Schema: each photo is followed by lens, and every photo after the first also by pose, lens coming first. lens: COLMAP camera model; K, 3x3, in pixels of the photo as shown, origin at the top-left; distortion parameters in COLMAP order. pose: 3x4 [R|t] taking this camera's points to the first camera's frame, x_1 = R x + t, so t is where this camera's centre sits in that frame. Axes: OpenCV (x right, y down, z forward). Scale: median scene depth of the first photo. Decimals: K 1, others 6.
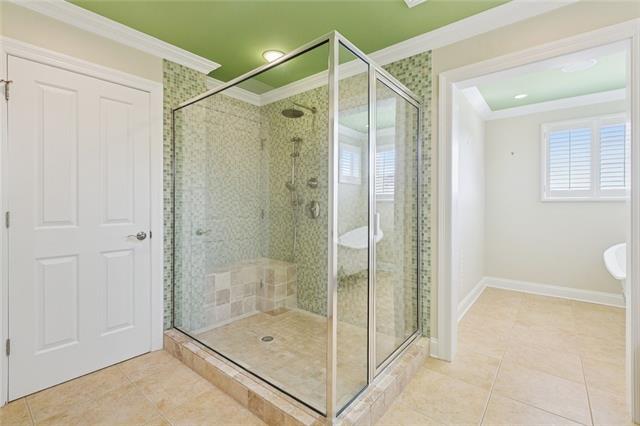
lens RADIAL K [[289.0, 0, 318.4], [0, 289.0, 206.2], [0, 0, 1]] dist [0.000817, 0.000204]
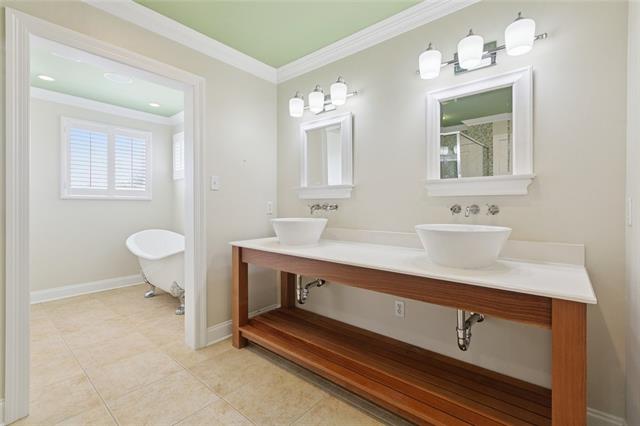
lens RADIAL K [[289.0, 0, 318.4], [0, 289.0, 206.2], [0, 0, 1]] dist [0.000817, 0.000204]
pose [[0.010373, 0.001316, 0.999945, -0.170566], [-0.001842, 0.999997, -0.001297, 0.007671], [-0.999945, -0.001829, 0.010375, 0.169207]]
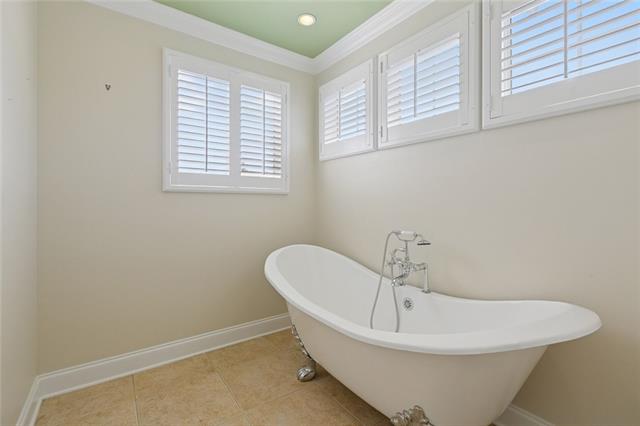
lens RADIAL K [[289.0, 0, 318.4], [0, 289.0, 206.2], [0, 0, 1]] dist [0.000817, 0.000204]
pose [[0.273659, -0.002154, 0.961824, 0.361373], [0.001936, 0.999997, 0.001689, 0.012181], [-0.961825, 0.001400, 0.273662, 0.625125]]
